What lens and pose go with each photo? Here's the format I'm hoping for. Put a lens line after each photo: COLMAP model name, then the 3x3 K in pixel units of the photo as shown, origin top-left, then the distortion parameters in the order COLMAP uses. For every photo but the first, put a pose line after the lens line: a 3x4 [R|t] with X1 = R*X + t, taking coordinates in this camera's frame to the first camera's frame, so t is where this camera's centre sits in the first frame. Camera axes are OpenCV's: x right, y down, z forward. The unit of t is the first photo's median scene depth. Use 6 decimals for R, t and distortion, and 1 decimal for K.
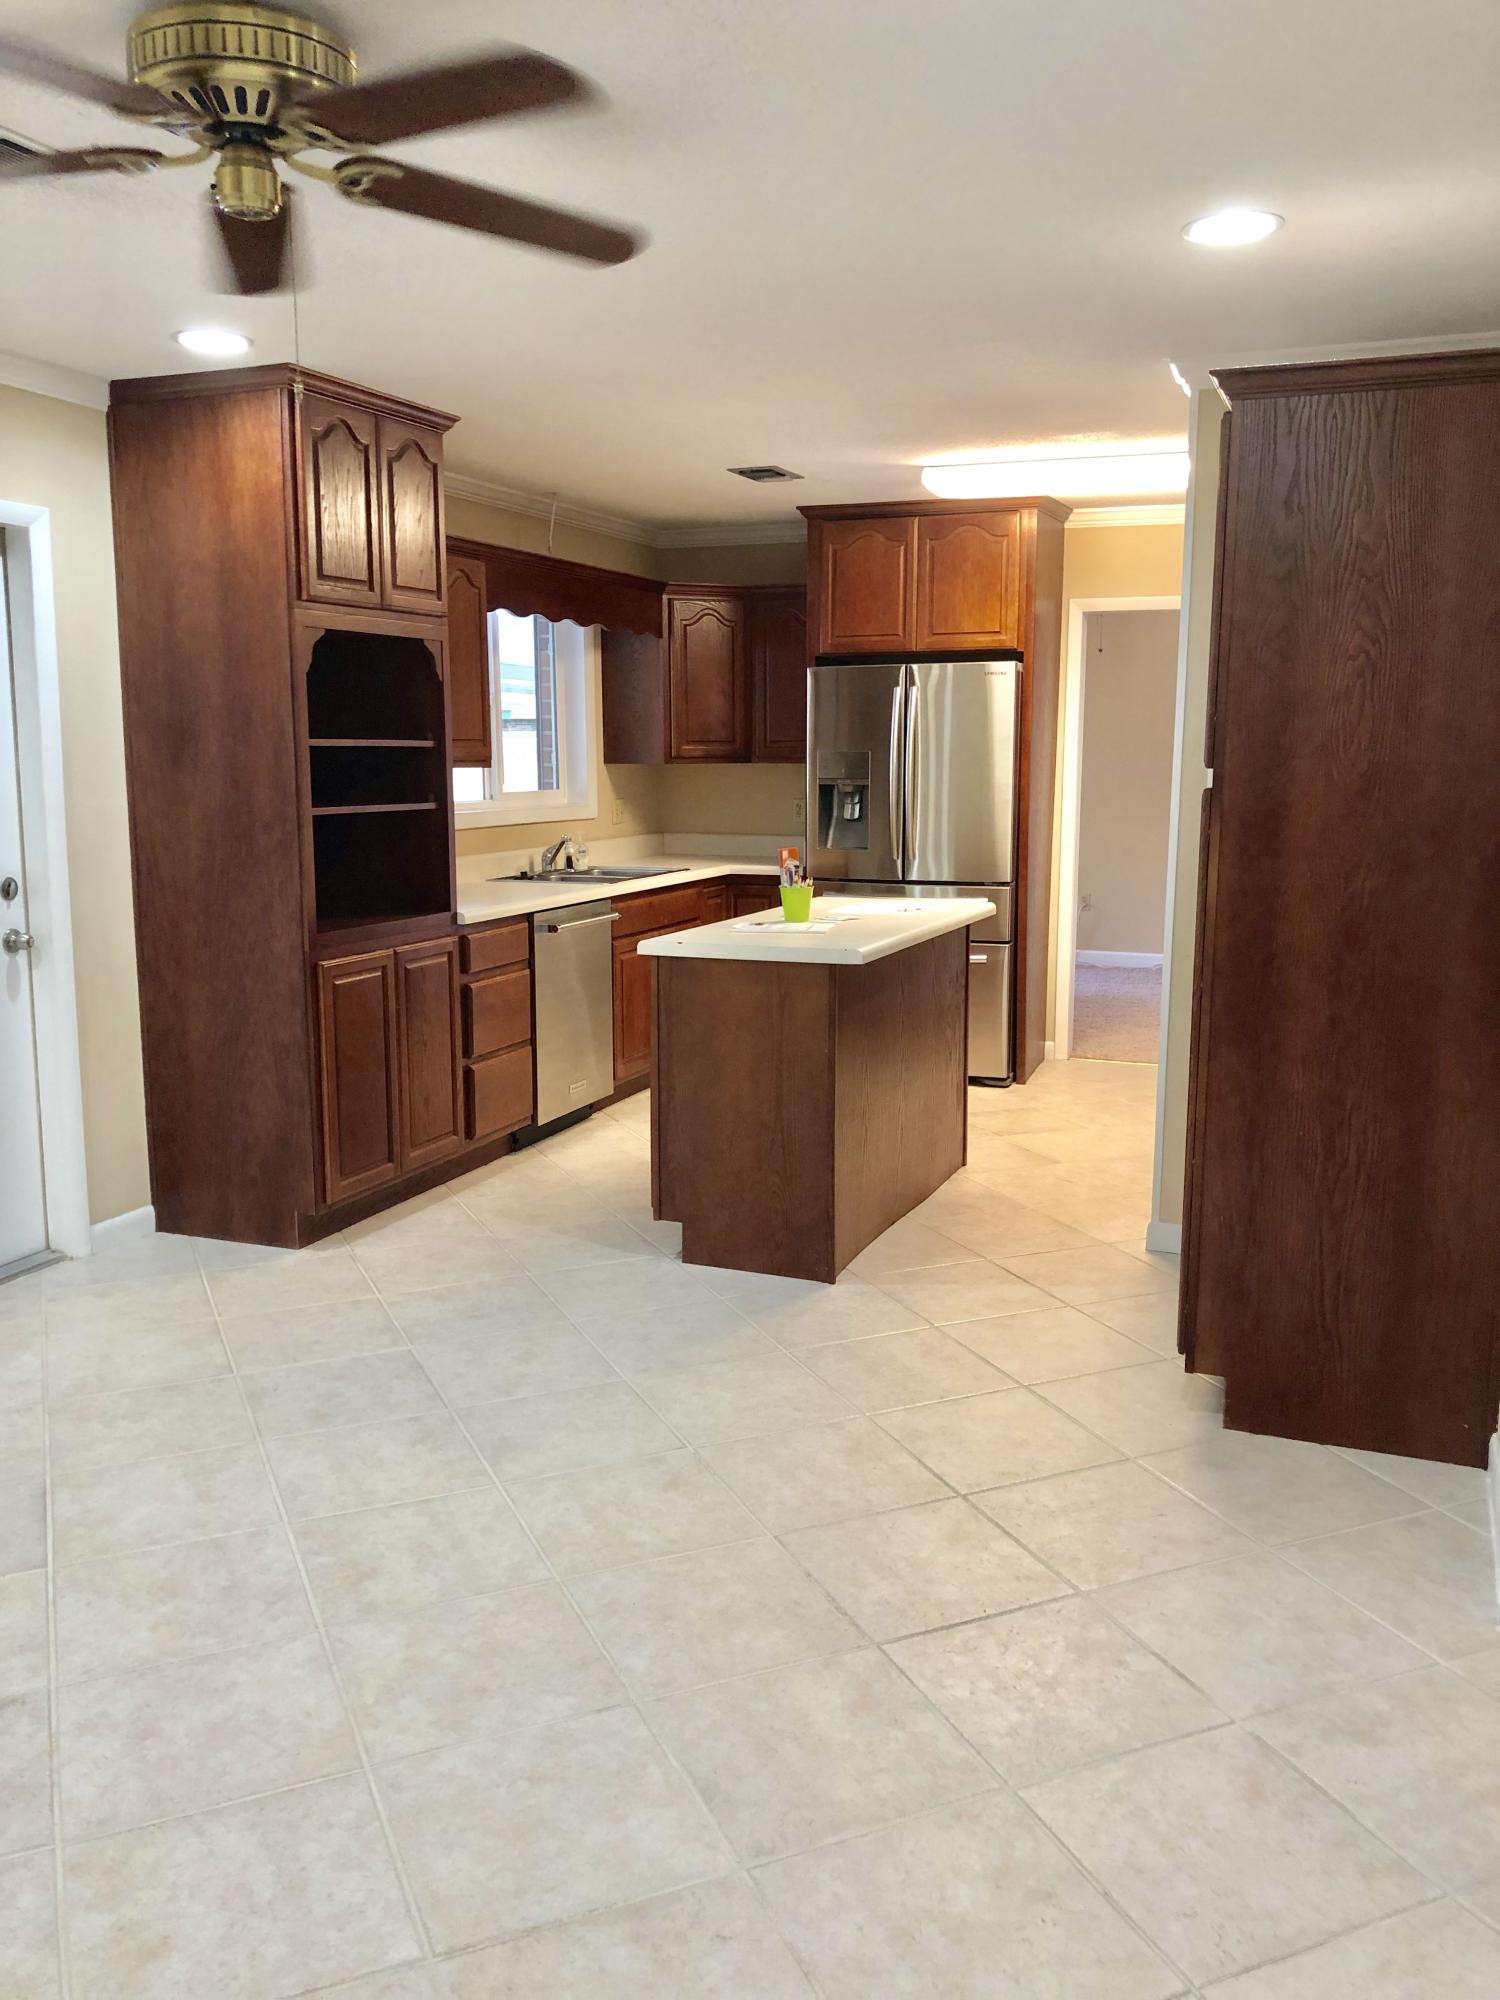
lens RADIAL K [[1663.1, 0, 747.6], [0, 1663.1, 981.8], [0, 0, 1]] dist [0.018585, -0.017421]
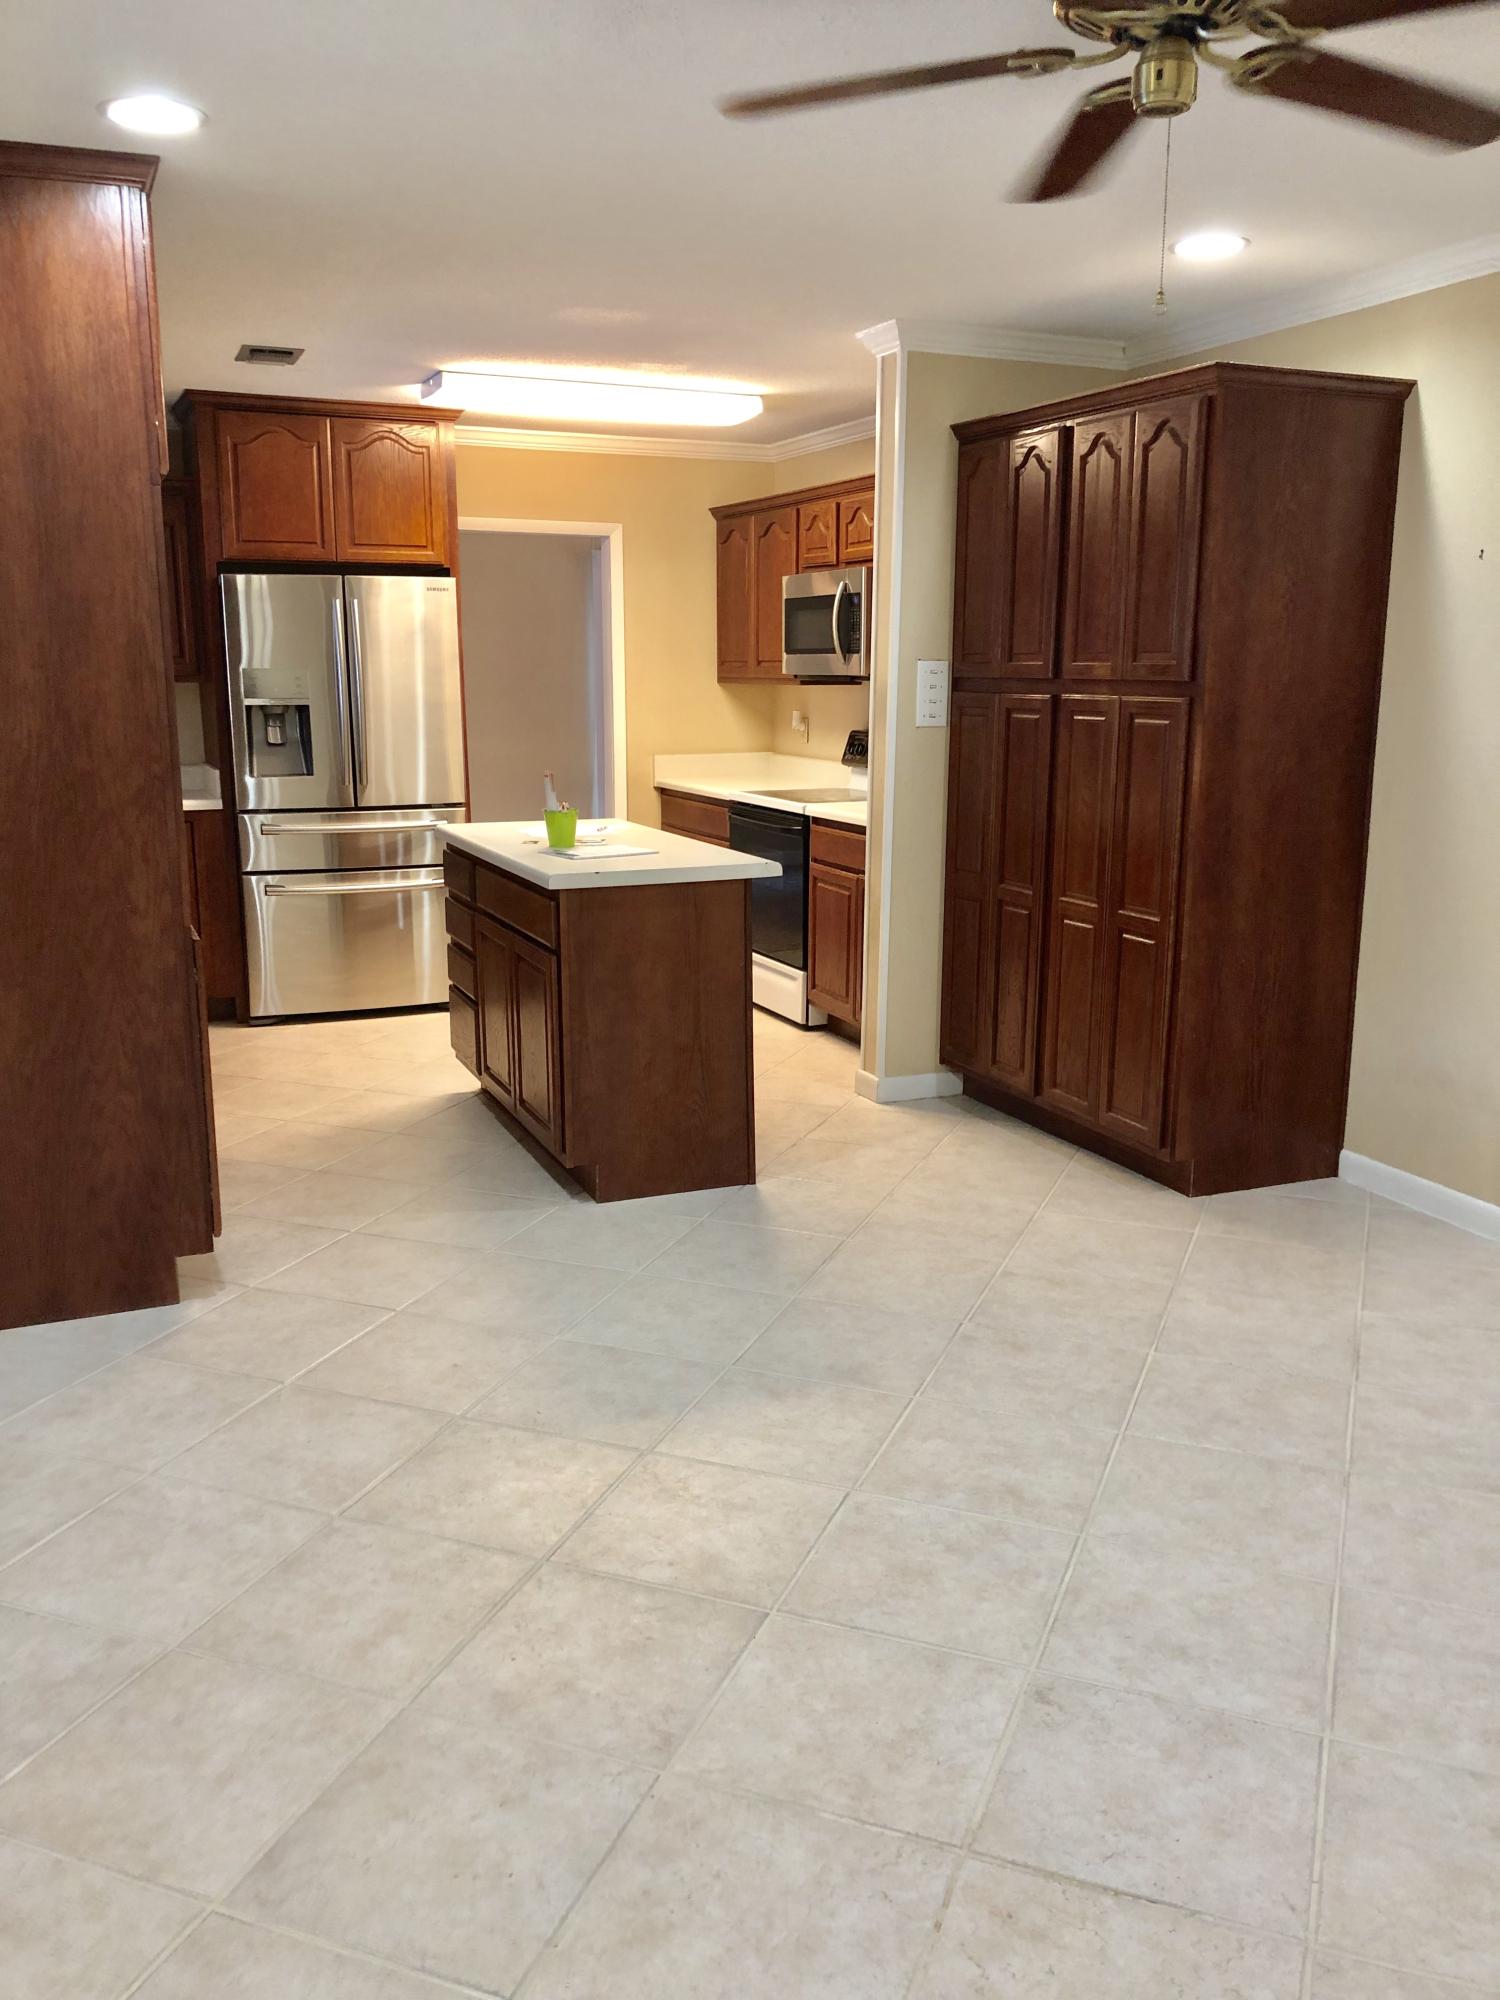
lens RADIAL K [[1660.3, 0, 756.9], [0, 1660.3, 998.3], [0, 0, 1]] dist [0.054776, -0.094637]
pose [[0.700223, -0.140721, 0.699918, -0.637518], [0.101027, 0.990047, 0.097982, -0.035020], [-0.706740, 0.002101, 0.707471, 0.248469]]
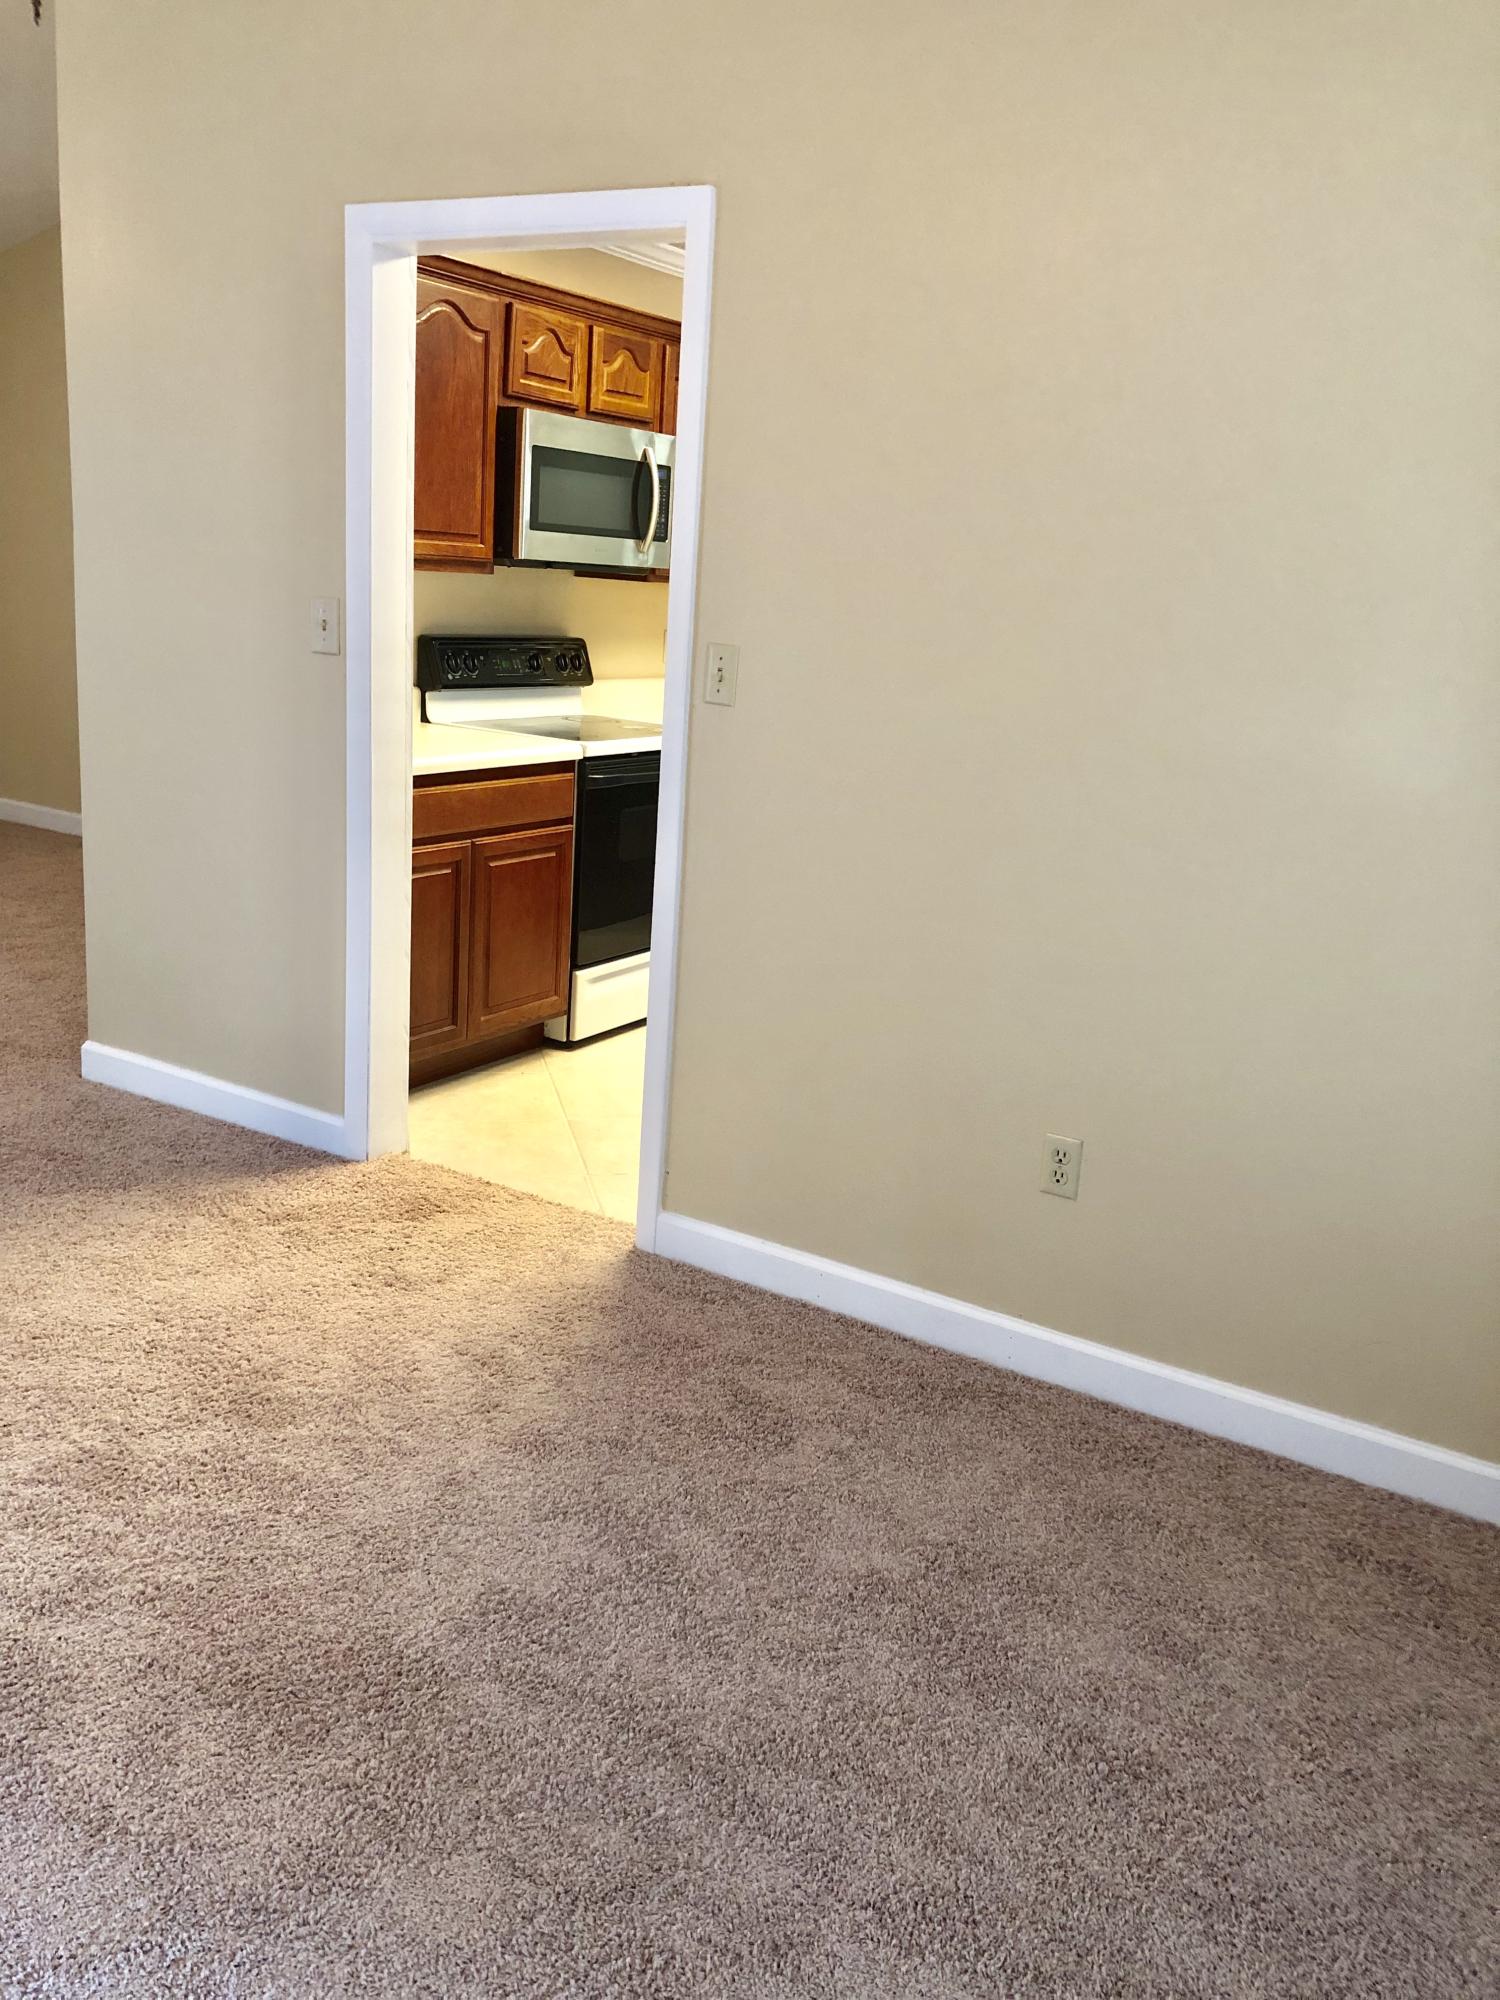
lens RADIAL K [[1660.3, 0, 756.9], [0, 1660.3, 998.3], [0, 0, 1]] dist [0.054776, -0.094637]
pose [[-0.984668, -0.106333, 0.138280, 0.110374], [-0.046206, 0.923404, 0.381039, -0.300593], [-0.168206, 0.368807, -0.914160, 2.143524]]
